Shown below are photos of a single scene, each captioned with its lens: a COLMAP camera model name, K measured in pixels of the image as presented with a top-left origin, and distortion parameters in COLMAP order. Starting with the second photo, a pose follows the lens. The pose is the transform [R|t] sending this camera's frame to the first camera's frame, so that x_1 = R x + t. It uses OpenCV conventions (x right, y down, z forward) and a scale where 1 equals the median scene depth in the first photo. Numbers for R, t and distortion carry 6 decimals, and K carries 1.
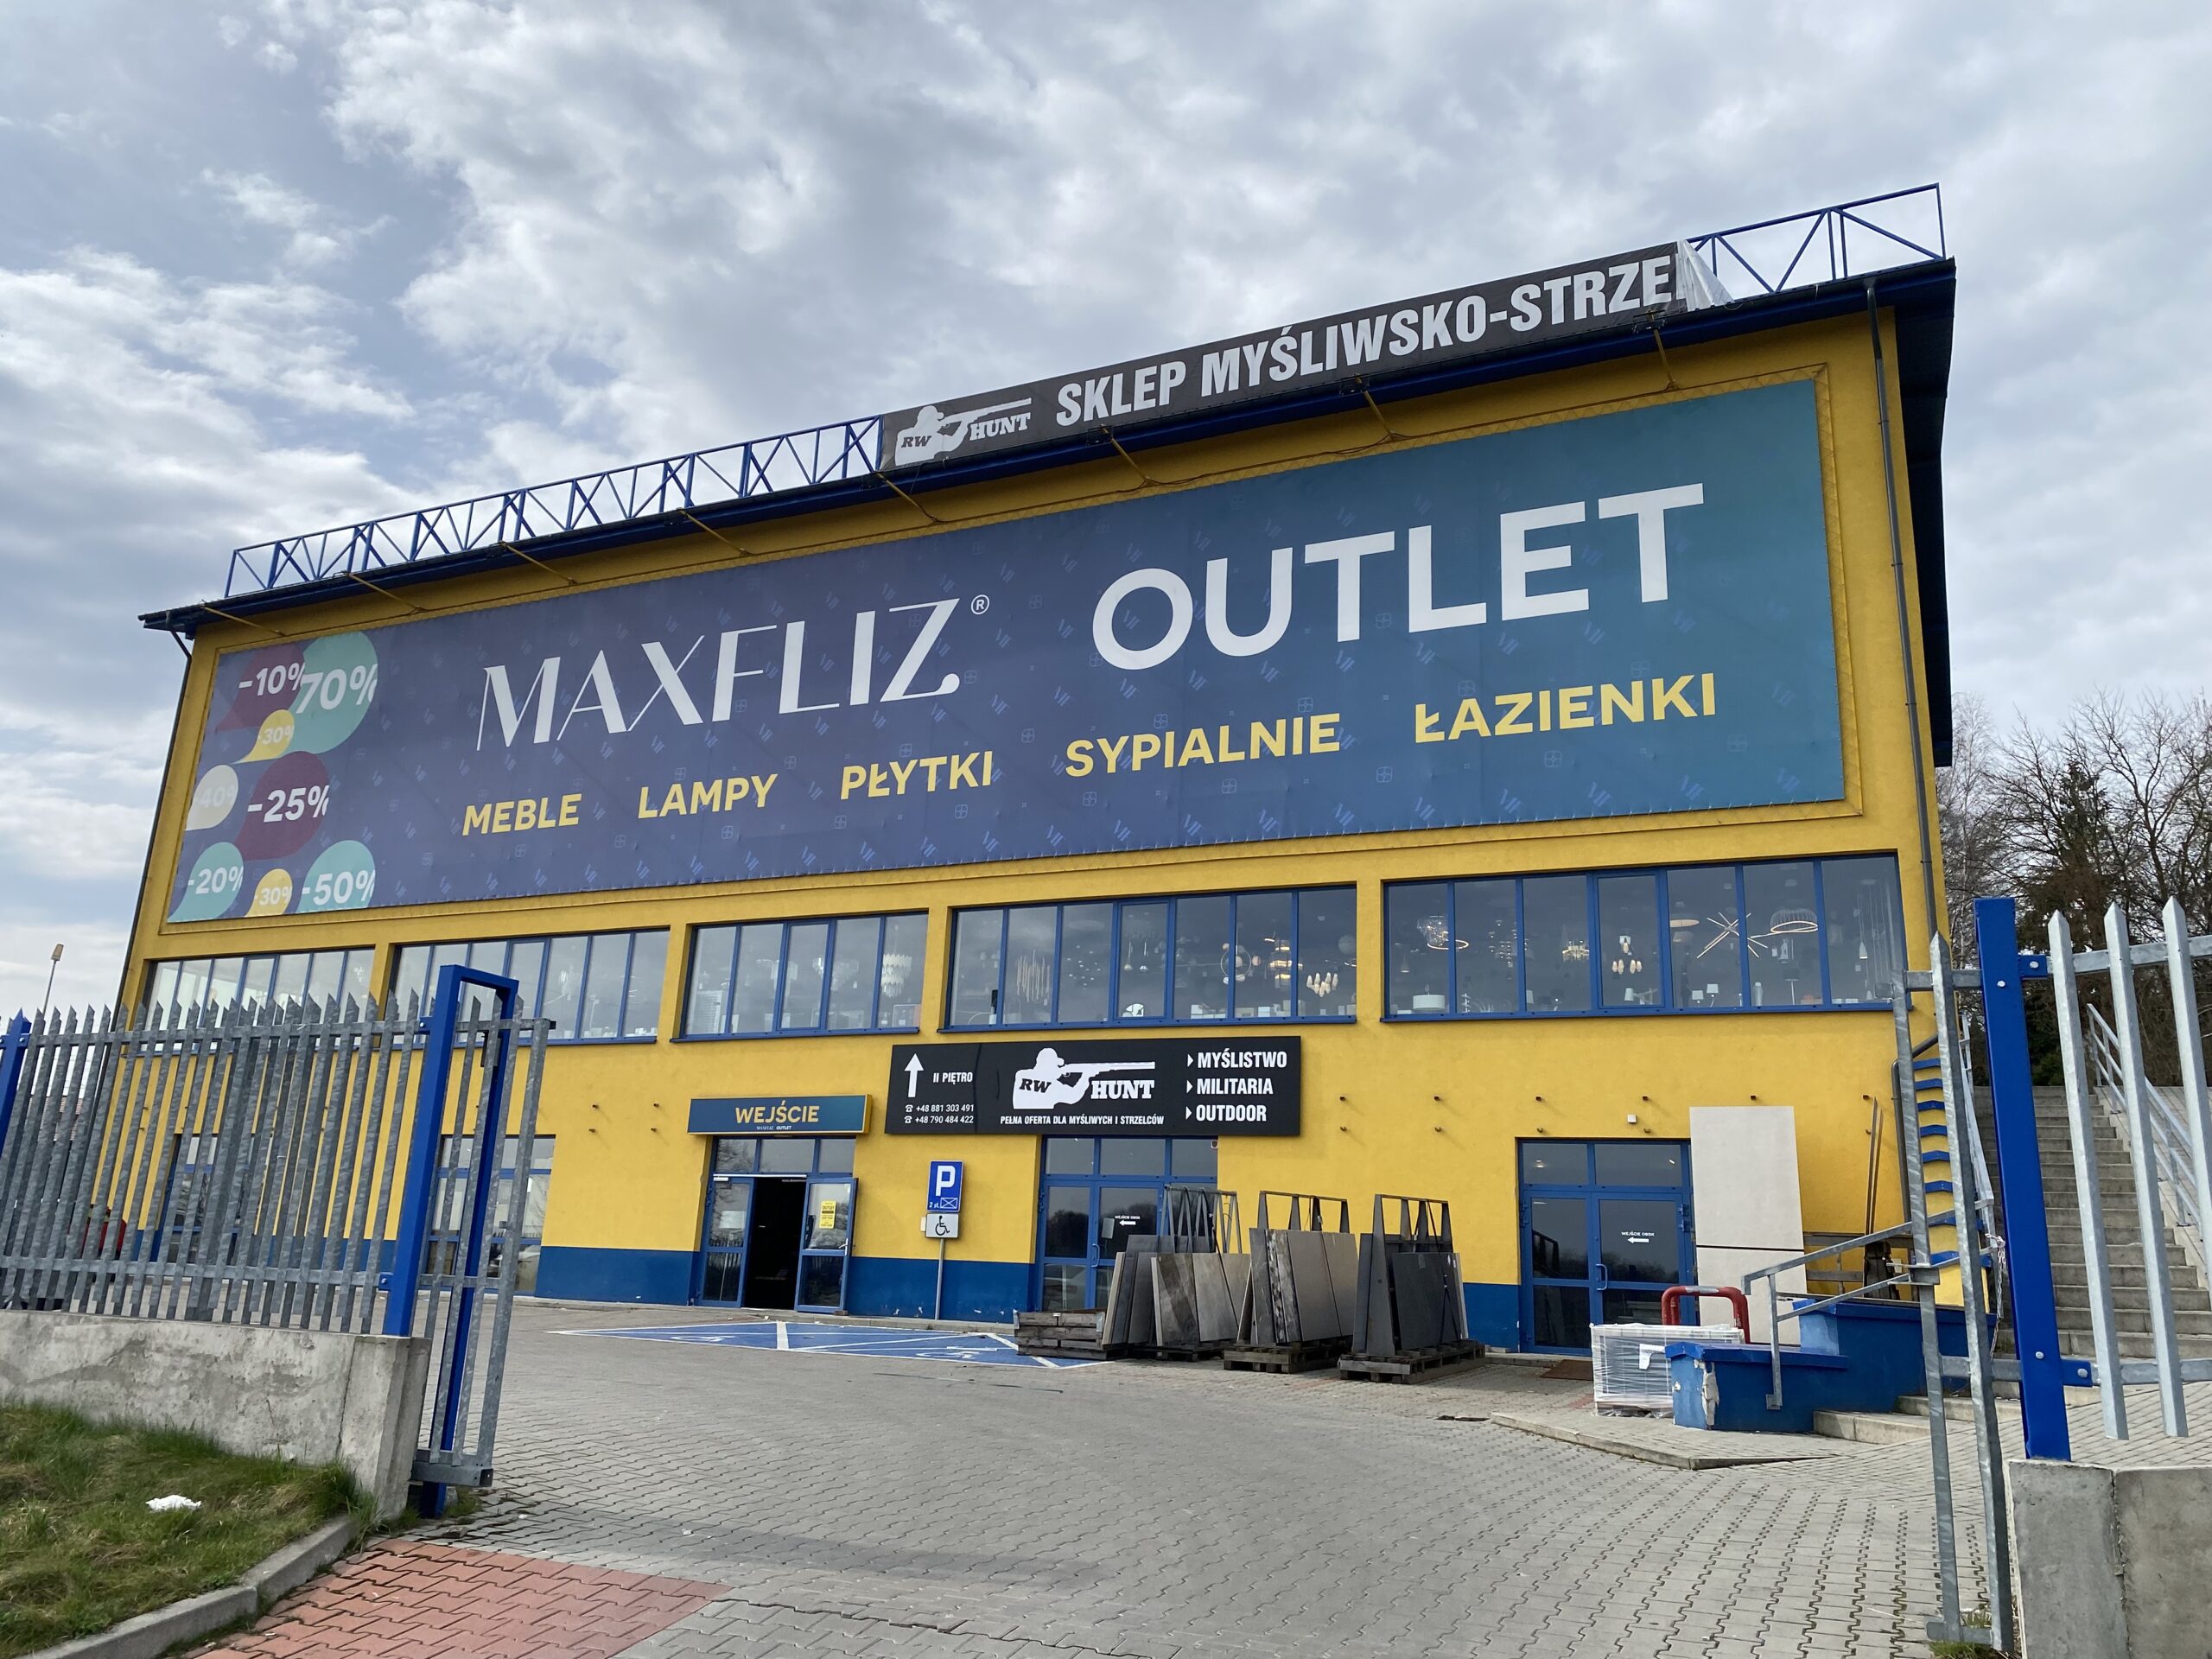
lens RADIAL K [[1687.8, 0, 1104.2], [0, 1687.8, 840.3], [0, 0, 1]] dist [0.062315, -0.080483]
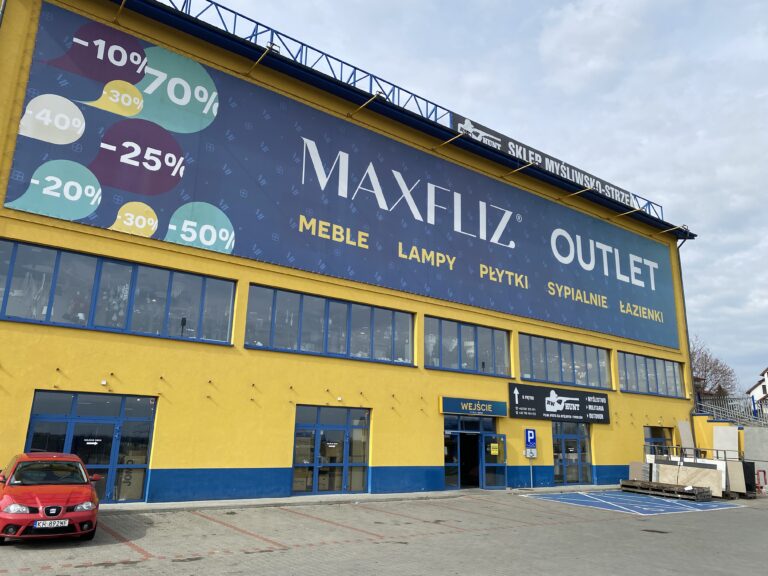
lens RADIAL K [[586.0, 0, 352.7], [0, 586.0, 279.9], [0, 0, 1]] dist [0.062315, -0.080483]
pose [[0.476221, 0.184097, 0.859838, -1.012036], [-0.239970, 0.967930, -0.074333, 0.090921], [-0.845948, -0.170936, 0.505127, 0.751141]]
